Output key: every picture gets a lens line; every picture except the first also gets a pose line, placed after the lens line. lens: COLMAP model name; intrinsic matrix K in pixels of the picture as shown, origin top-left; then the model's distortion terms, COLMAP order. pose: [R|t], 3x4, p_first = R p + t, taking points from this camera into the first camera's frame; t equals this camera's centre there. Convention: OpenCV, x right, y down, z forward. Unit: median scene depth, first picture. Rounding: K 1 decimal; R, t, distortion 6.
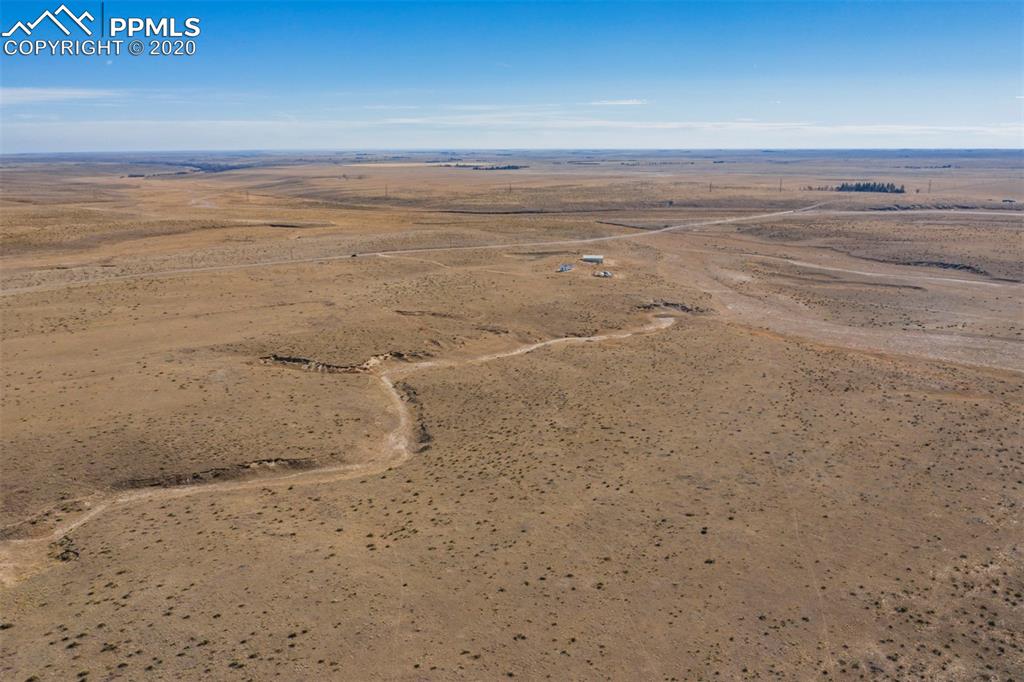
lens RADIAL K [[856.9, 0, 512.6], [0, 856.9, 346.6], [0, 0, 1]] dist [-0.018521, 0.003729]
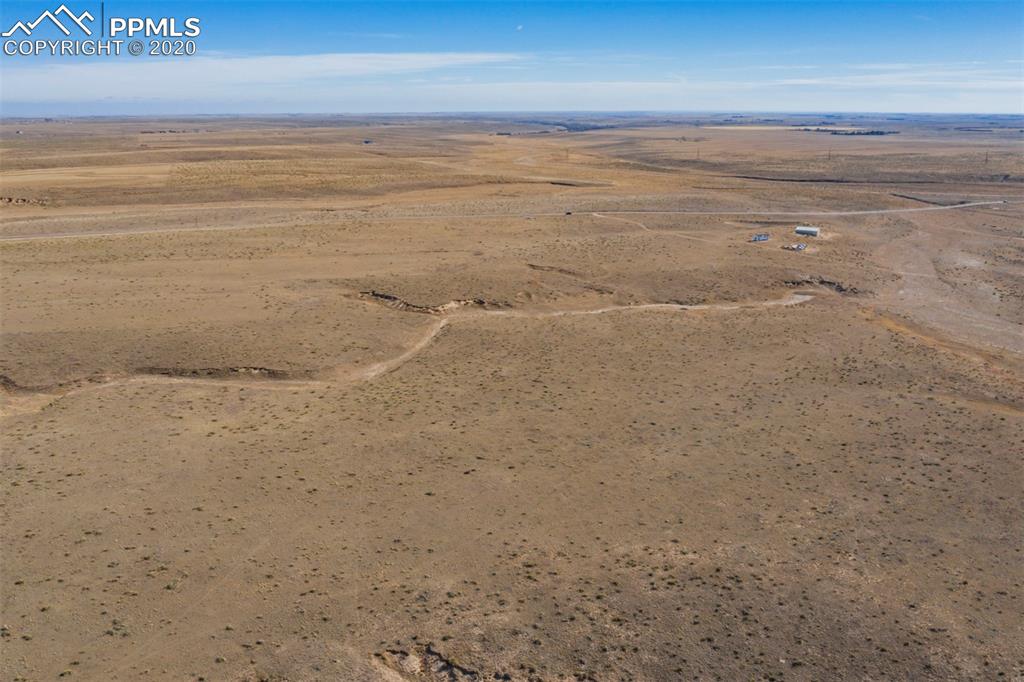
lens RADIAL K [[856.9, 0, 512.6], [0, 856.9, 346.6], [0, 0, 1]] dist [-0.018521, 0.003729]
pose [[0.908832, 0.116199, -0.400652, 0.100787], [-0.099211, 0.993072, 0.062967, -0.001996], [0.405193, -0.017477, 0.914064, 0.006473]]
